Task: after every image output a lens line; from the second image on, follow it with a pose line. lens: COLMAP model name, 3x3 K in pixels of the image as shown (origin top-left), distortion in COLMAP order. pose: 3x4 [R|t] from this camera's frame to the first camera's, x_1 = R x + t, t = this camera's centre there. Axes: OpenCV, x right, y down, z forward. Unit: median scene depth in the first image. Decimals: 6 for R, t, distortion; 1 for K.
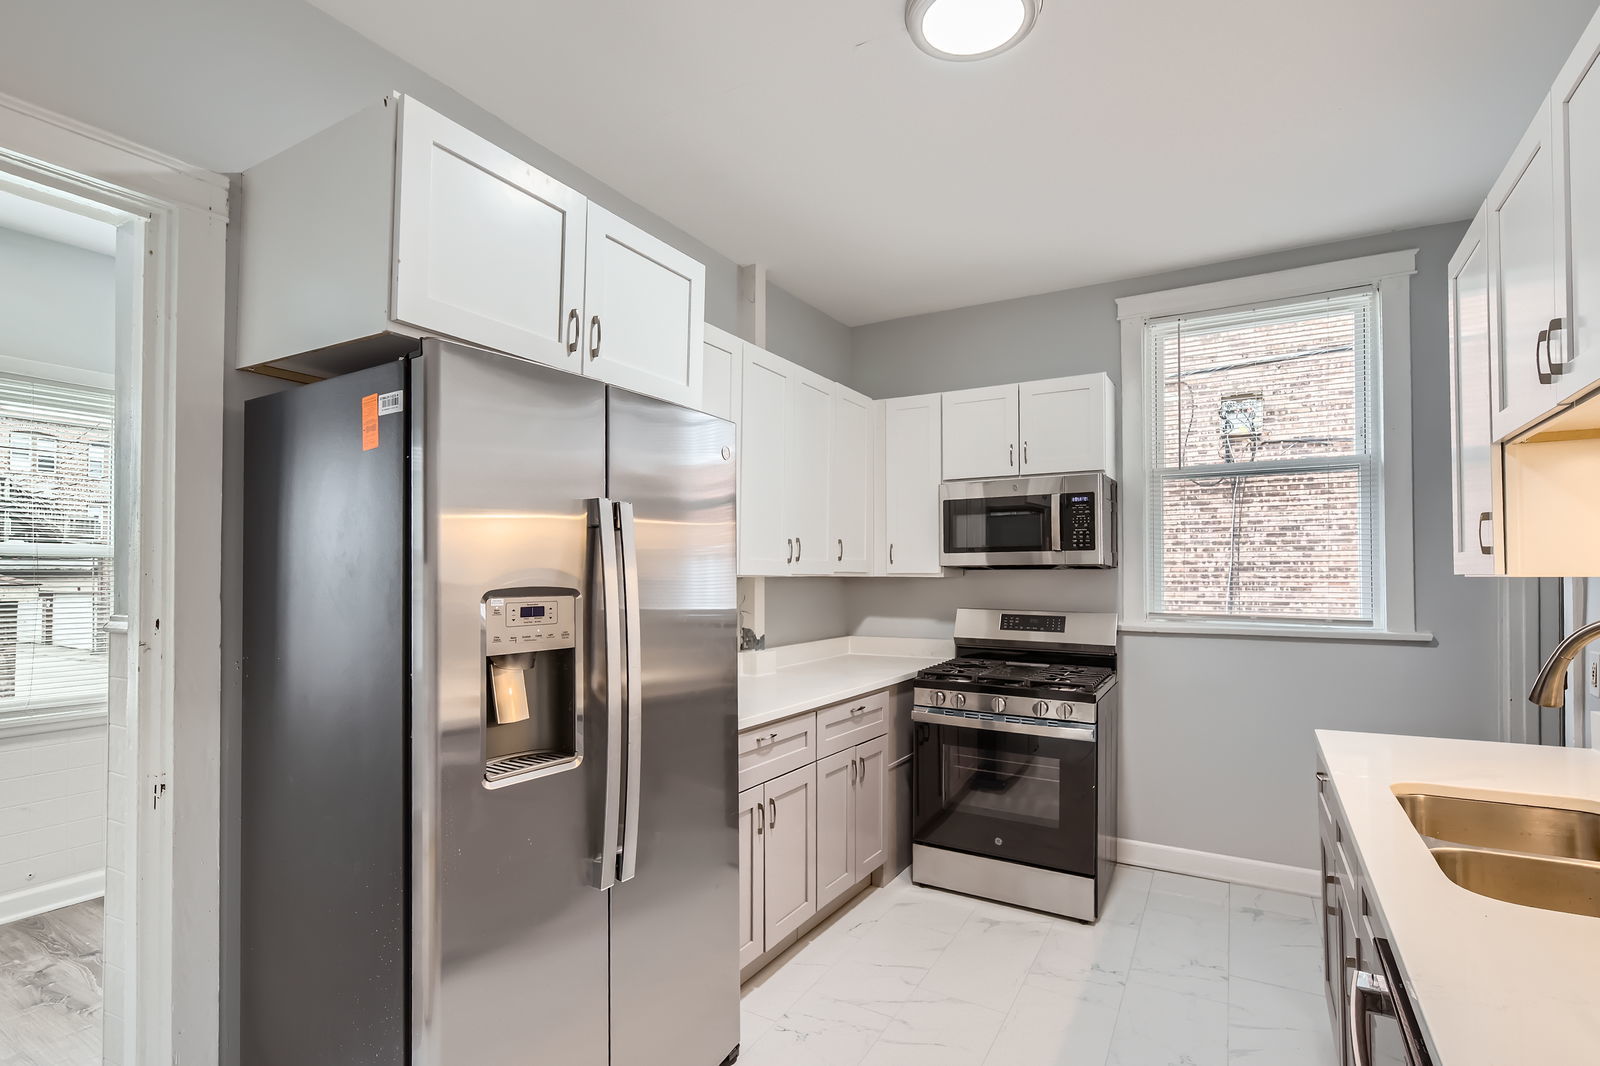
lens RADIAL K [[703.3, 0, 789.6], [0, 703.3, 549.9], [0, 0, 1]] dist [0.004511, 0.000689]
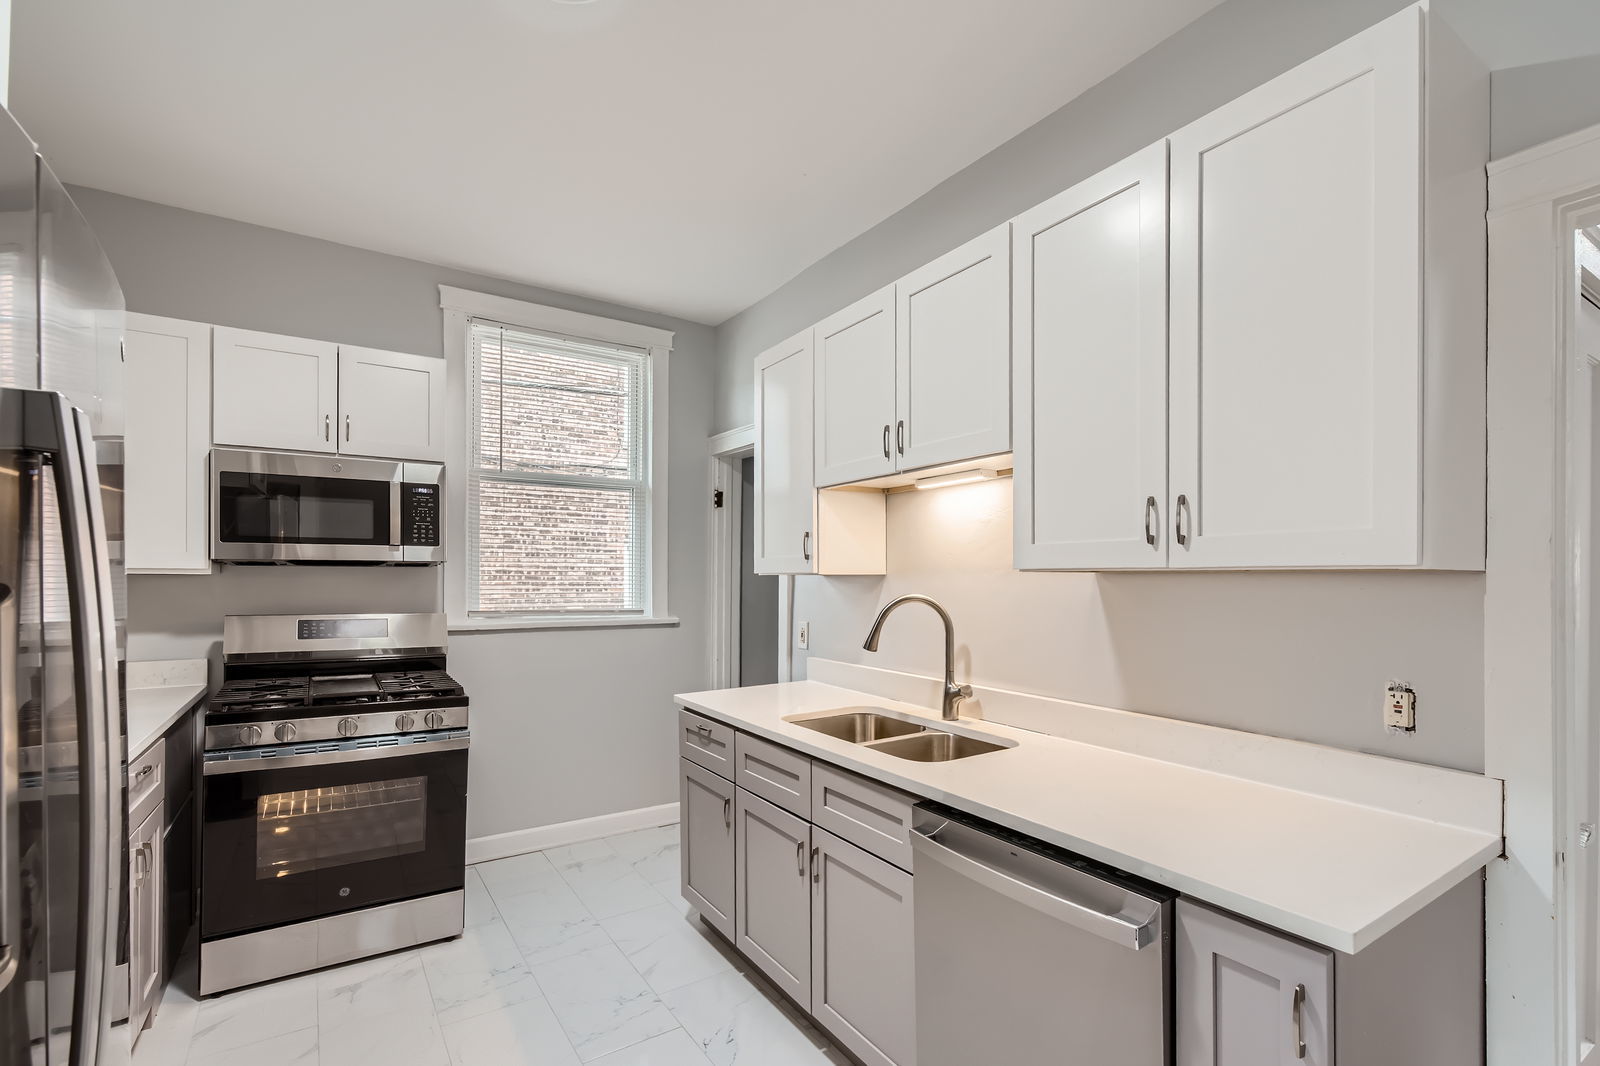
lens RADIAL K [[705.4, 0, 806.9], [0, 705.4, 561.8], [0, 0, 1]] dist [0.001866, 0.000532]
pose [[0.485660, 0.021656, 0.873879, -0.148387], [-0.035549, 0.999355, -0.005010, 0.007928], [-0.873425, -0.028632, 0.486117, 0.107791]]
